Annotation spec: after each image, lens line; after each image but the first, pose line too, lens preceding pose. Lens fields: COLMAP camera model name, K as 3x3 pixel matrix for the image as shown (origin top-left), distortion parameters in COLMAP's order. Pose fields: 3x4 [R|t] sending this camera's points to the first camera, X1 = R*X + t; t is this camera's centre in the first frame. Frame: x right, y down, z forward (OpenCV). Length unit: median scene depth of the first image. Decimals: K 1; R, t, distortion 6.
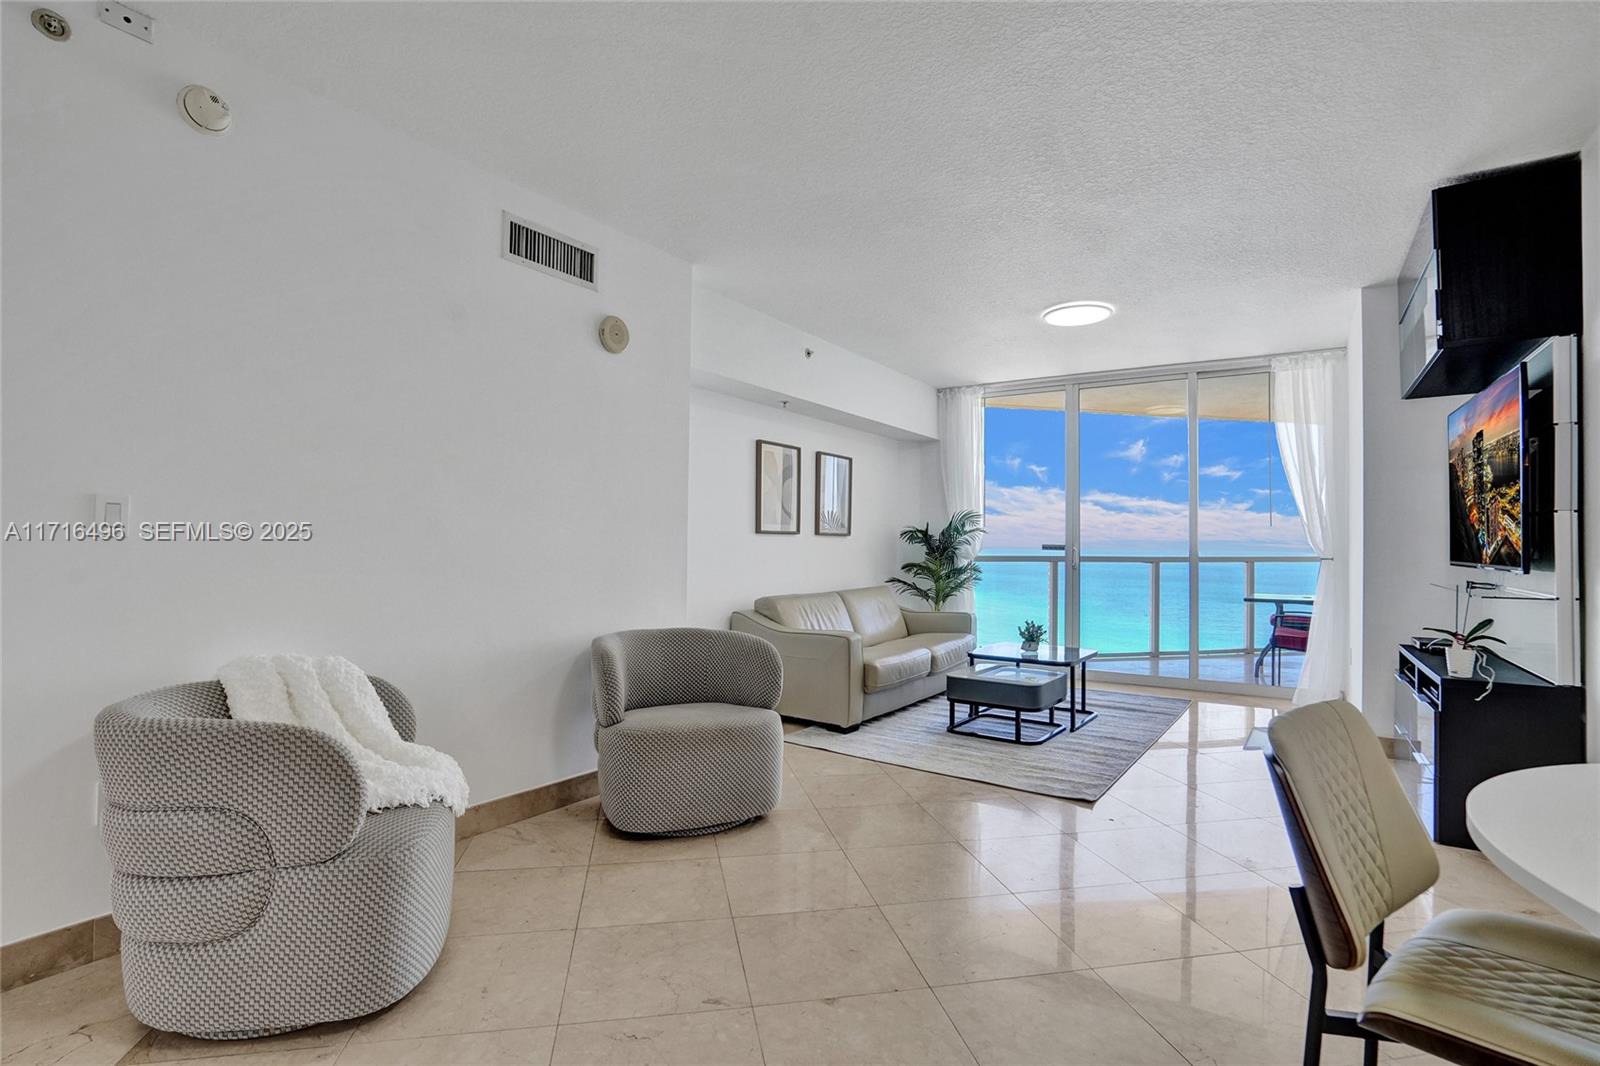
lens RADIAL K [[770.9, 0, 803.8], [0, 770.9, 532.8], [0, 0, 1]] dist [-0.014298, 0.000618]
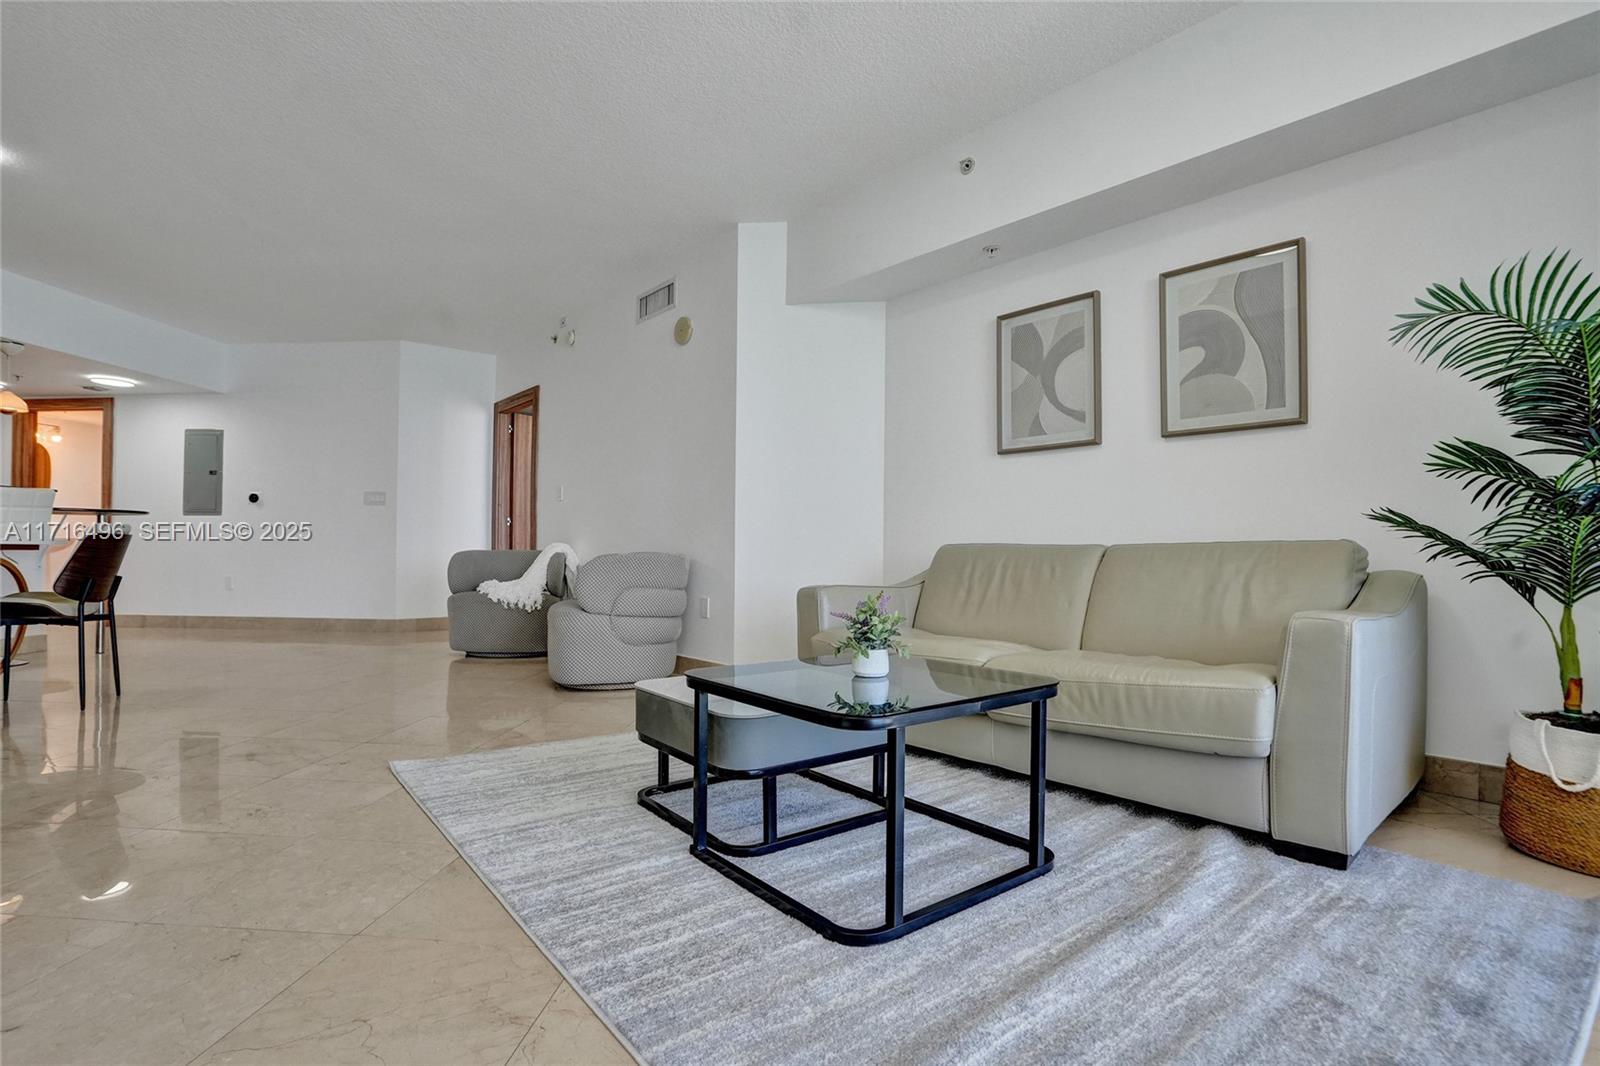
lens RADIAL K [[796.0, 0, 760.6], [0, 796.0, 535.8], [0, 0, 1]] dist [-0.003016, 0.001337]
pose [[-0.321056, -0.029627, -0.946597, 0.682262], [0.002382, 0.999482, -0.032090, 0.095336], [0.947057, -0.012558, -0.320819, 1.073267]]
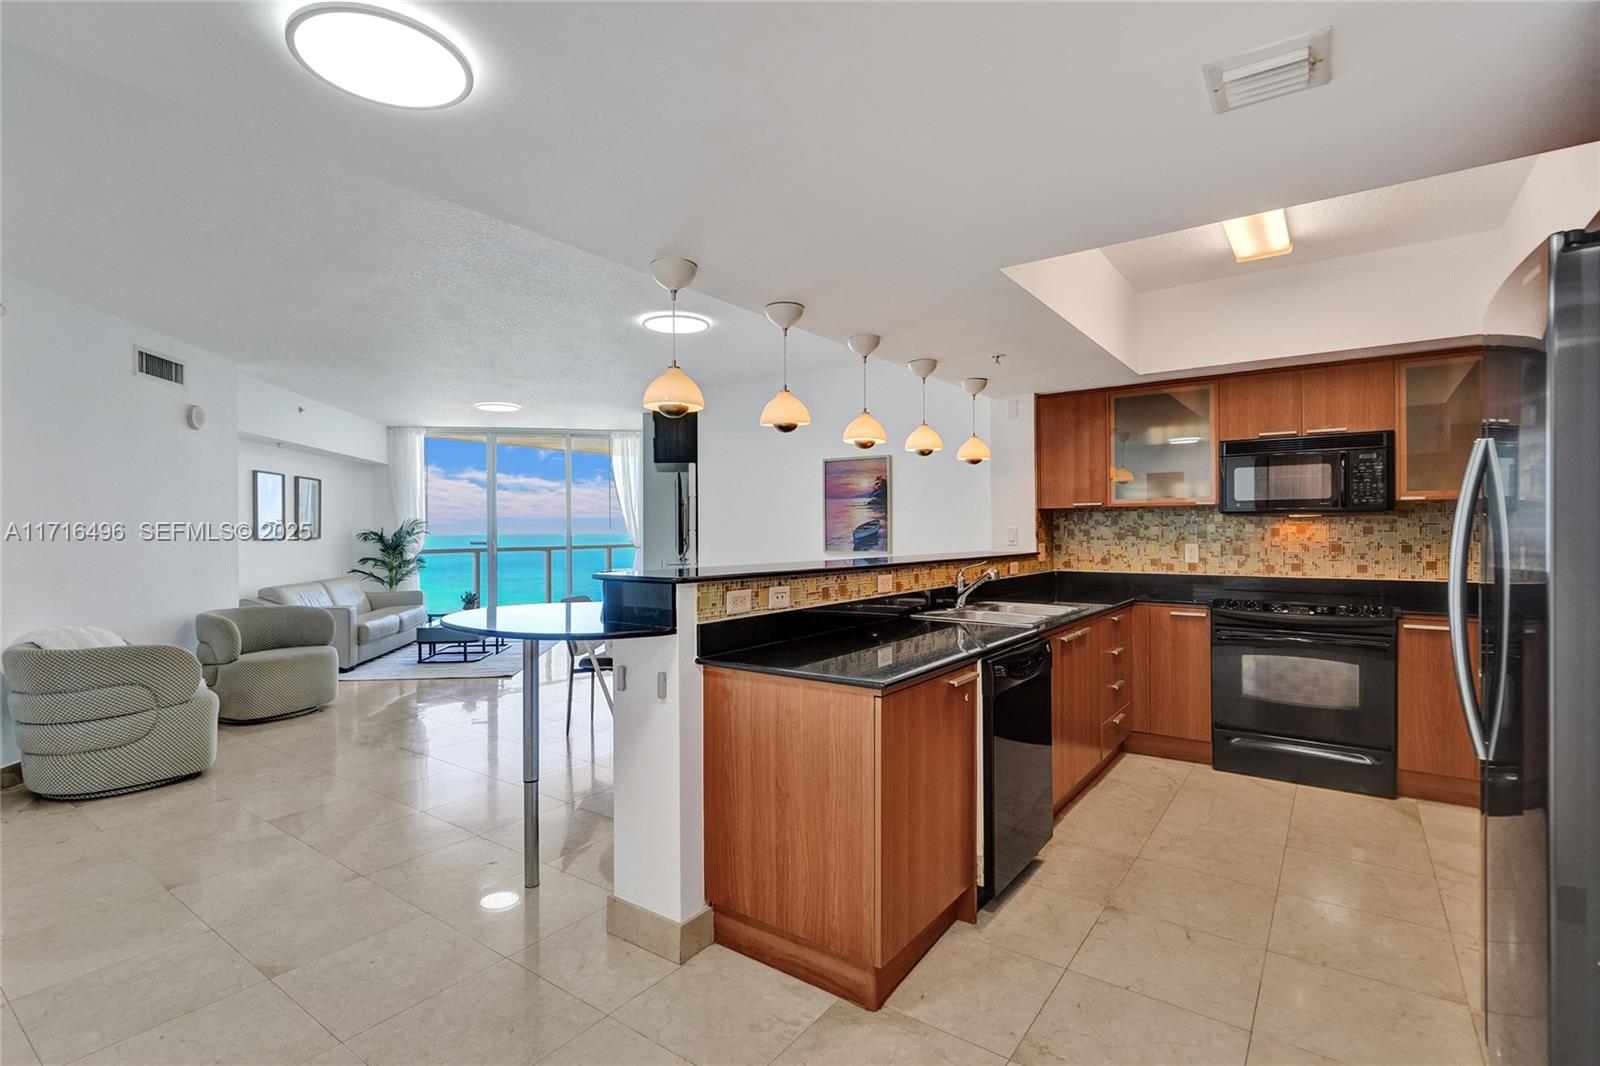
lens RADIAL K [[761.1, 0, 785.2], [0, 761.1, 529.5], [0, 0, 1]] dist [-0.001782, 0.000899]
pose [[0.748043, -0.010772, 0.663562, -0.258842], [0.001287, 0.999890, 0.014782, -0.036481], [-0.663649, -0.010204, 0.747975, -0.613189]]
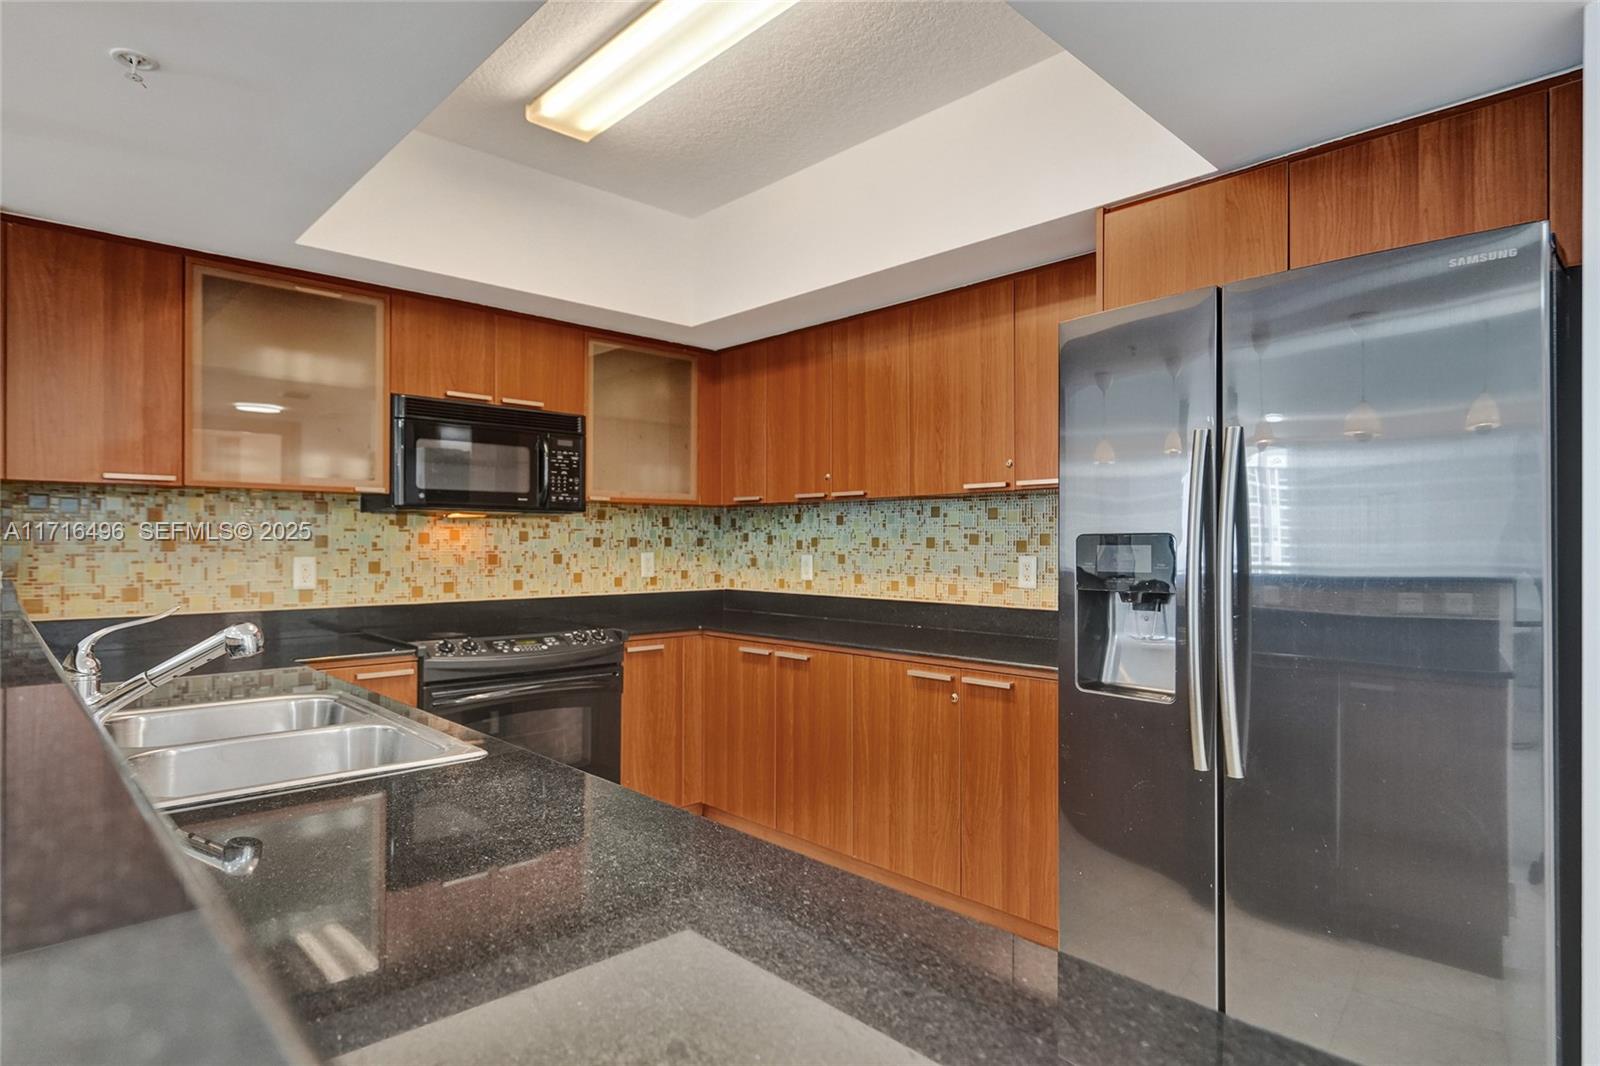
lens RADIAL K [[850.8, 0, 791.4], [0, 850.8, 540.3], [0, 0, 1]] dist [-0.012385, 0.000994]
pose [[-0.532323, -0.006788, 0.846514, 0.000357], [-0.017168, 0.999849, -0.002779, -0.022025], [-0.846367, -0.016012, -0.532359, -0.238500]]
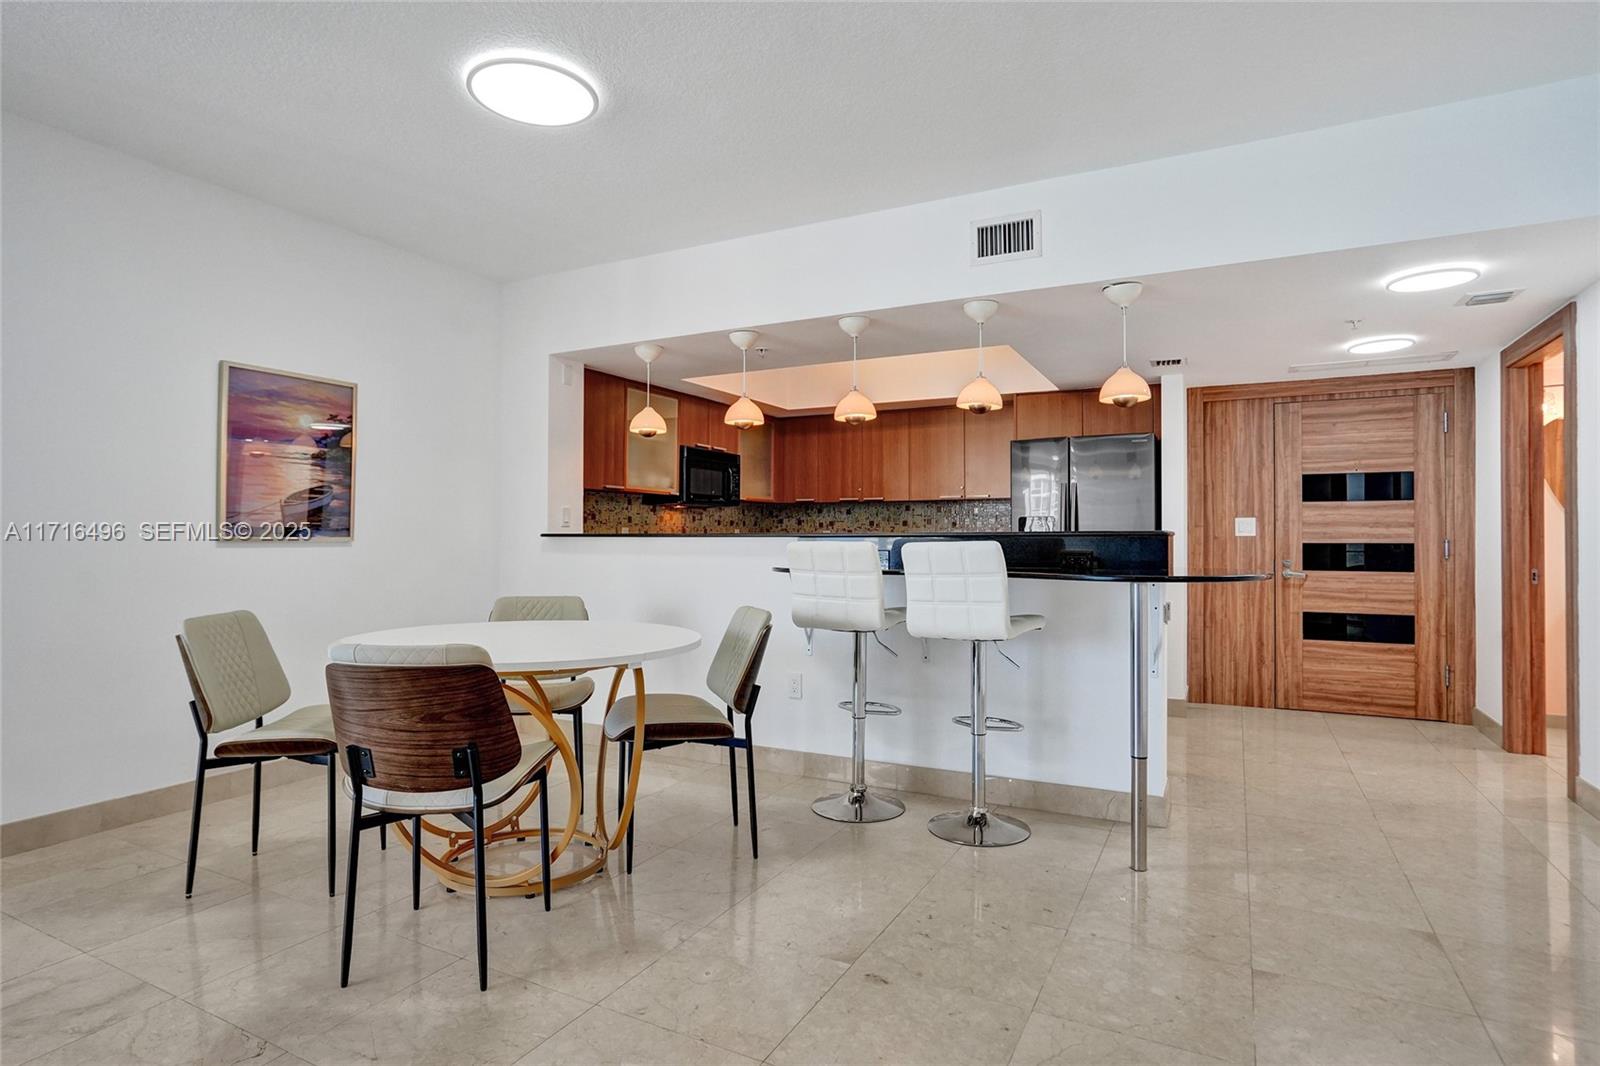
lens RADIAL K [[850.8, 0, 791.4], [0, 850.8, 540.3], [0, 0, 1]] dist [-0.012385, 0.000994]
pose [[-0.773607, -0.012589, 0.633541, -0.212770], [-0.018975, 0.999815, -0.003303, 0.010488], [-0.633381, -0.014576, -0.773702, 0.472992]]
